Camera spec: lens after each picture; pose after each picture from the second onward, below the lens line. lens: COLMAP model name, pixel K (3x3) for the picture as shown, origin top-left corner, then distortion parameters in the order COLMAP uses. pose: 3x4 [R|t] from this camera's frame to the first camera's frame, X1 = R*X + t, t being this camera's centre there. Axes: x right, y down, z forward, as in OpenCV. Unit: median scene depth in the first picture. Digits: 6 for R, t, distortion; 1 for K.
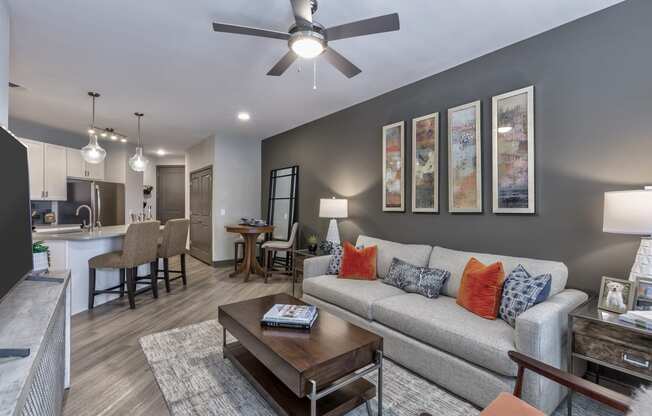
lens RADIAL K [[292.5, 0, 326.0], [0, 292.5, 208.0], [0, 0, 1]] dist [-0.001306, -0.000126]
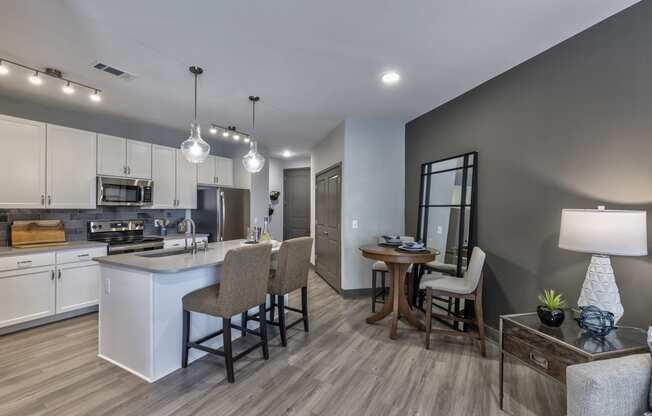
lens RADIAL K [[292.5, 0, 326.0], [0, 292.5, 208.0], [0, 0, 1]] dist [-0.001306, -0.000126]
pose [[0.918575, -0.001435, -0.395244, -0.134969], [-0.001739, 0.999969, -0.007670, -0.022355], [0.395243, 0.007733, 0.918544, 0.309680]]
